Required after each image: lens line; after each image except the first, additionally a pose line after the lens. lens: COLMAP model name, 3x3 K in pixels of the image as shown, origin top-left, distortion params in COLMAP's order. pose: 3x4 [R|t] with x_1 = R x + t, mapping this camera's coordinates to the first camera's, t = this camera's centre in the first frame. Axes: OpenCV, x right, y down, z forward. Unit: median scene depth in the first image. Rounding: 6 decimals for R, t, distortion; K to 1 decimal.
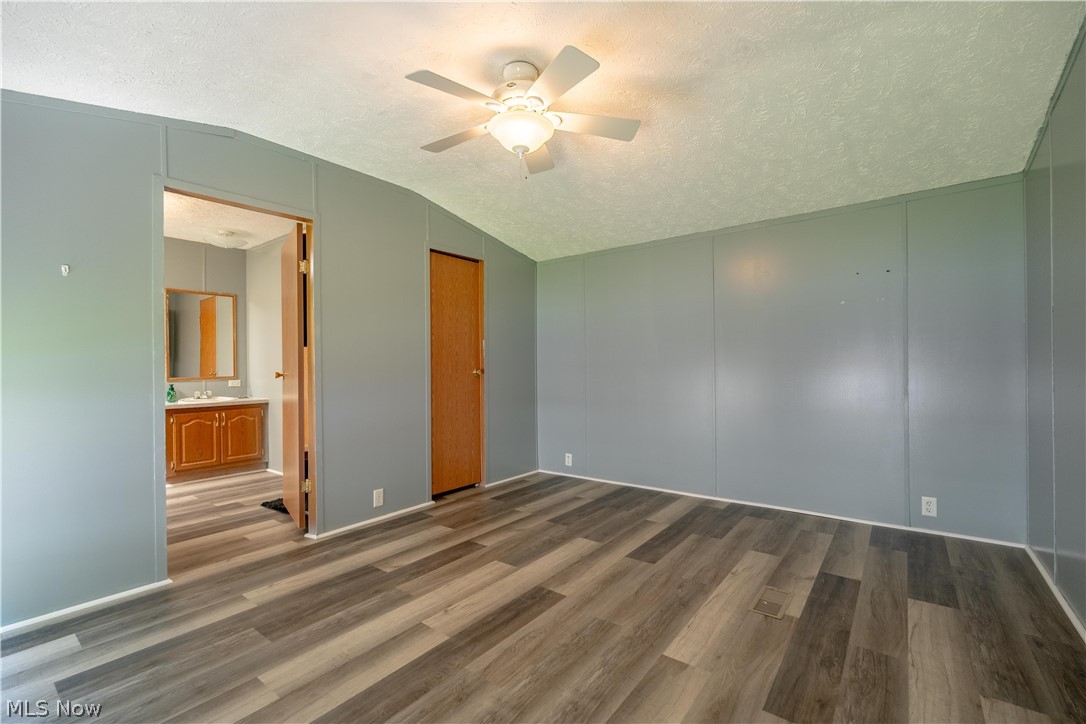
lens RADIAL K [[472.9, 0, 541.3], [0, 472.9, 363.8], [0, 0, 1]] dist [-0.004022, -0.000271]
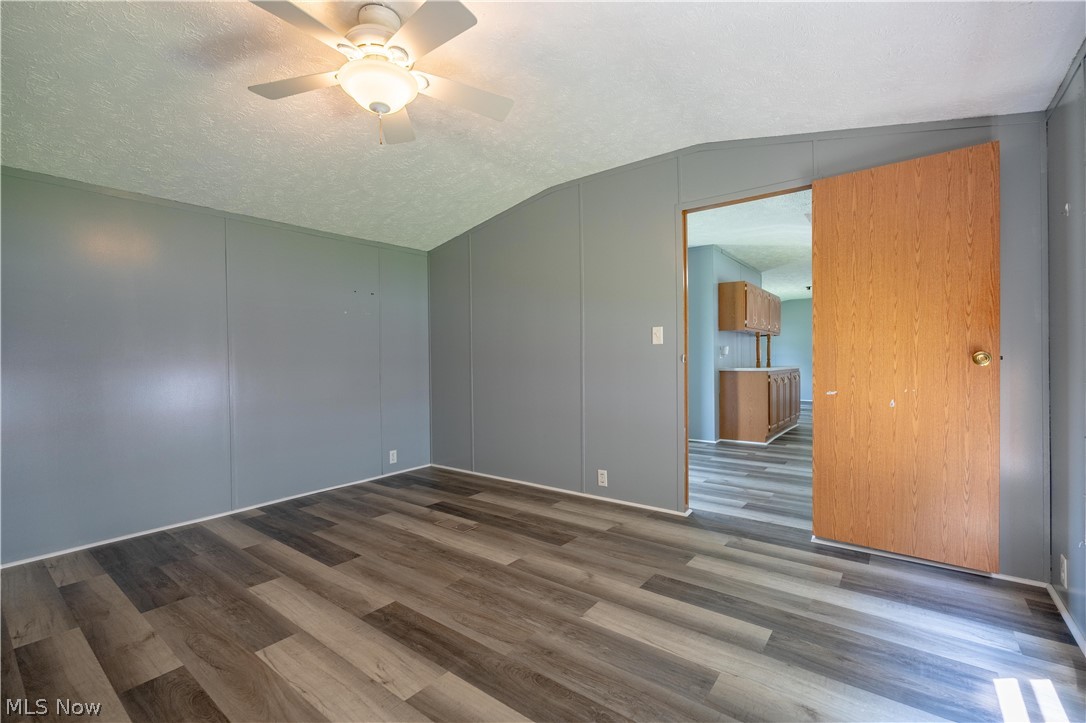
lens RADIAL K [[472.9, 0, 541.3], [0, 472.9, 363.3], [0, 0, 1]] dist [-0.004022, -0.000271]
pose [[0.003314, 0.000320, 0.999994, -0.768801], [0.011538, 0.999933, -0.000358, 0.014835], [-0.999928, 0.011539, 0.003311, 0.599729]]
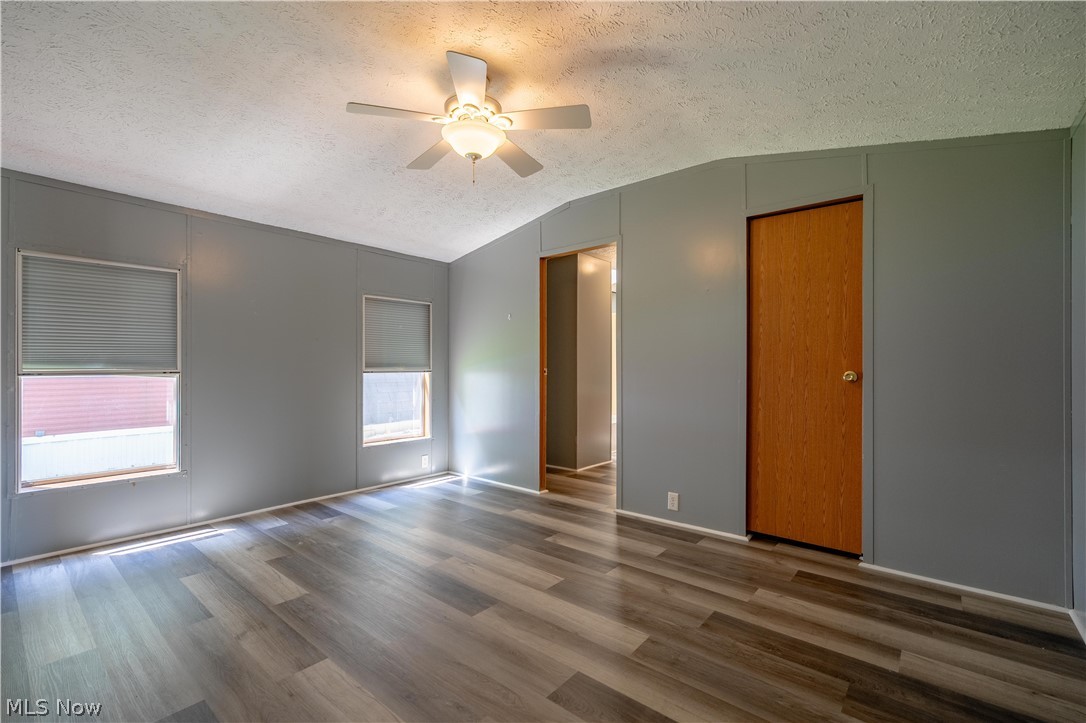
lens RADIAL K [[470.9, 0, 542.7], [0, 470.9, 365.7], [0, 0, 1]] dist [-0.003234, -0.000337]
pose [[-0.040904, 0.007004, -0.999139, 0.828121], [0.002234, 0.999974, 0.006918, -0.004110], [0.999161, -0.001949, -0.040919, 1.010929]]
